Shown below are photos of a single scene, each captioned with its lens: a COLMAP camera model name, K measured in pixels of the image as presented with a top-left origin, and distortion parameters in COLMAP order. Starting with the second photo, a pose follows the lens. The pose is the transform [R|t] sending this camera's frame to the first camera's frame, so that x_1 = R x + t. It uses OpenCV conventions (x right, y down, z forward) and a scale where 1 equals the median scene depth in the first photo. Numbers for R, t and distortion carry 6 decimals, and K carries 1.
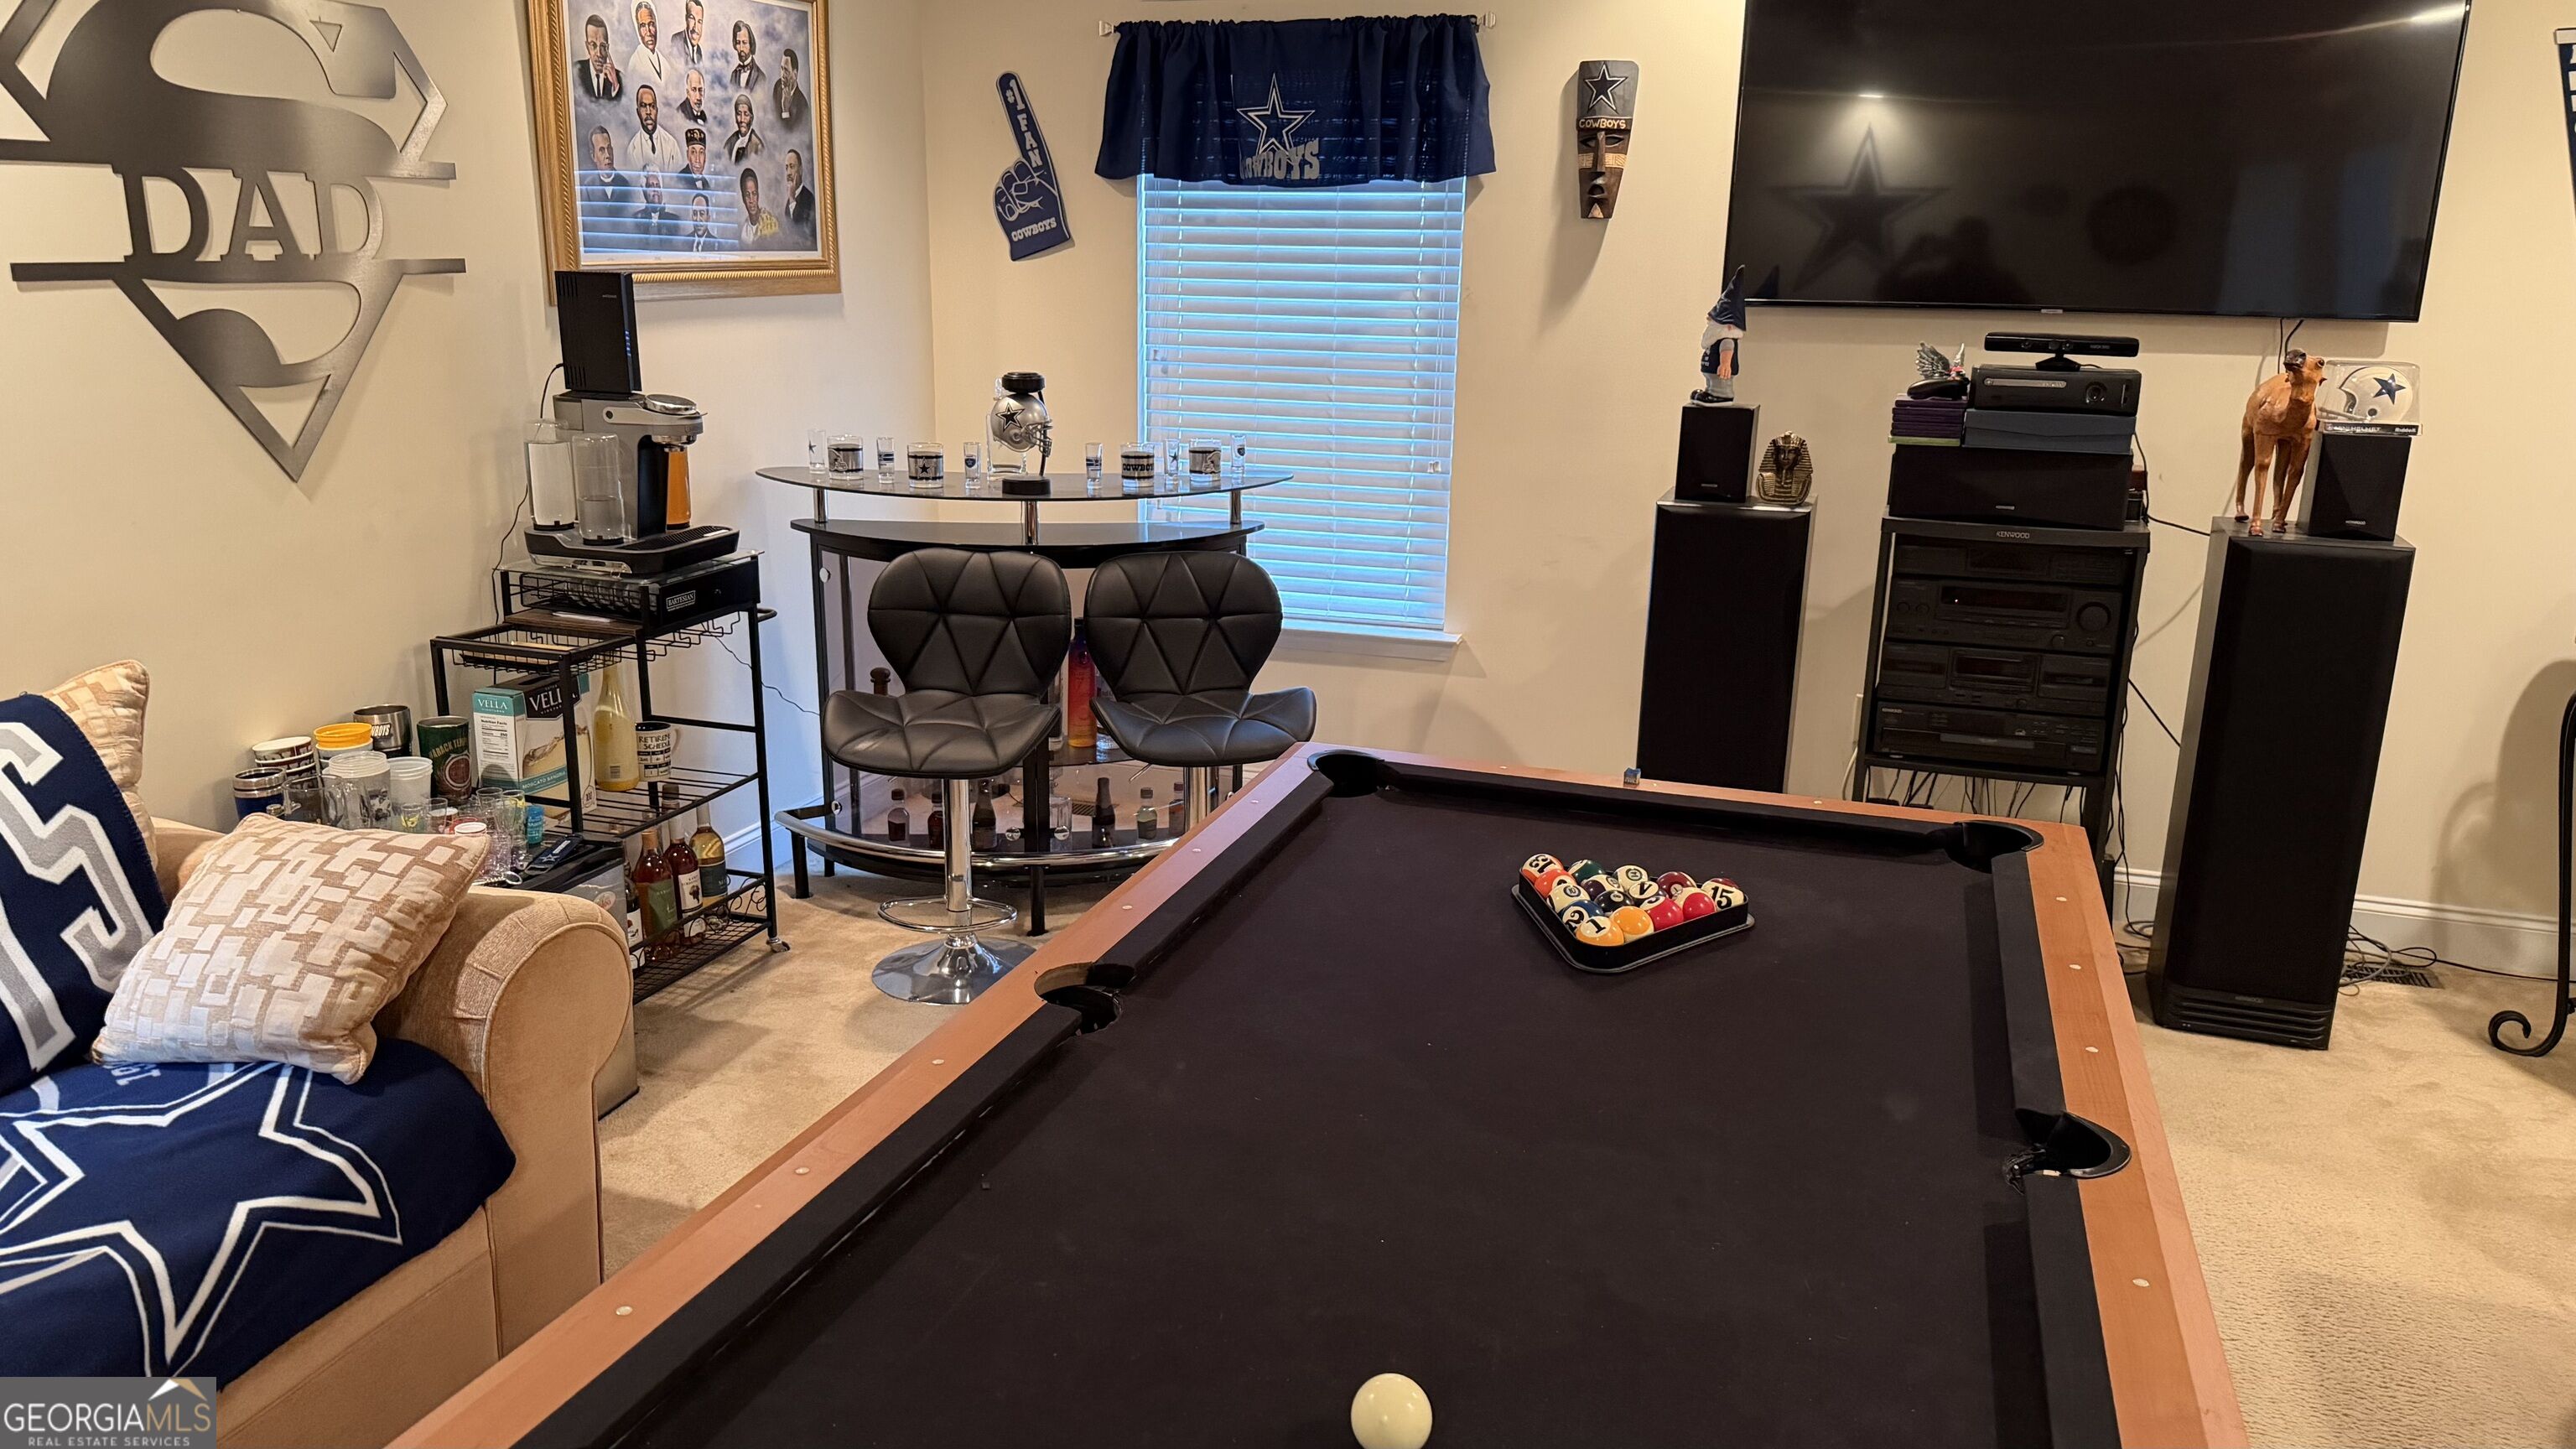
lens RADIAL K [[1751.5, 0, 1288.0], [0, 1751.5, 724.5], [0, 0, 1]] dist [0.033458, -0.073183]
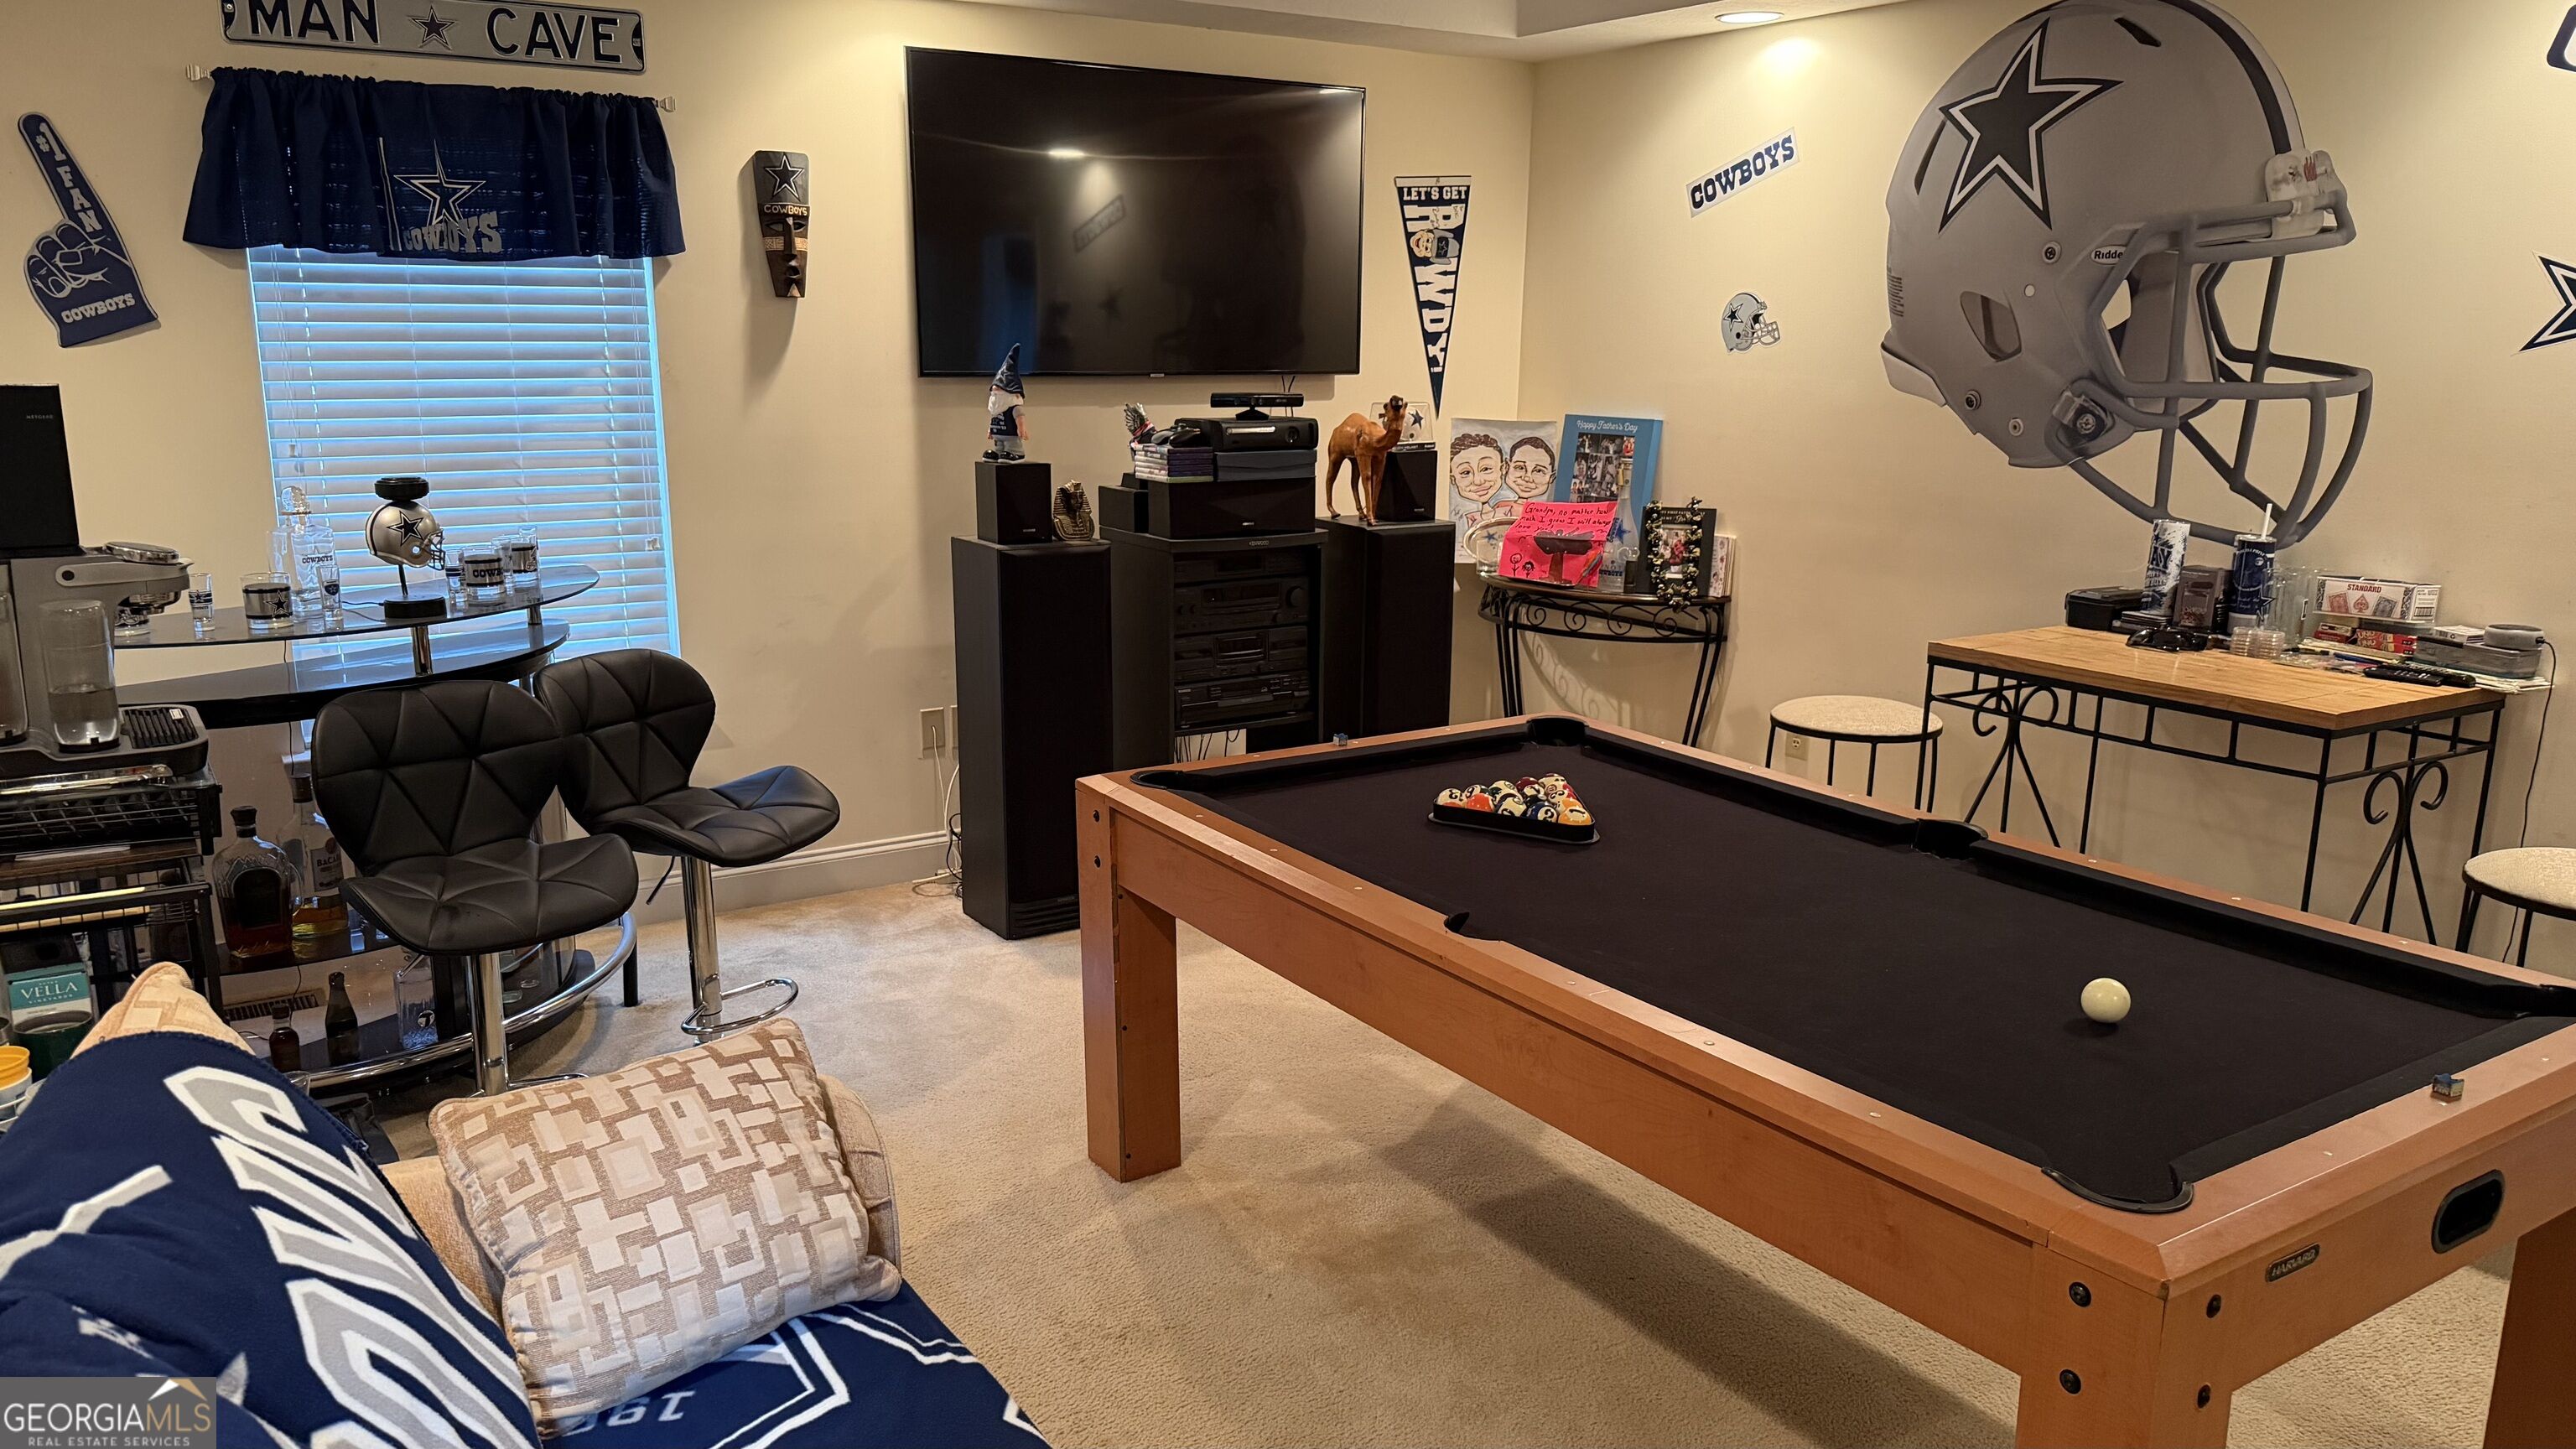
lens RADIAL K [[1809.3, 0, 1234.5], [0, 1809.3, 751.8], [0, 0, 1]] dist [0.000926, -0.072712]
pose [[0.609571, -0.187669, 0.770197, -0.560991], [0.199672, 0.976597, 0.079931, -0.054262], [-0.767173, 0.105063, 0.632778, 0.132479]]
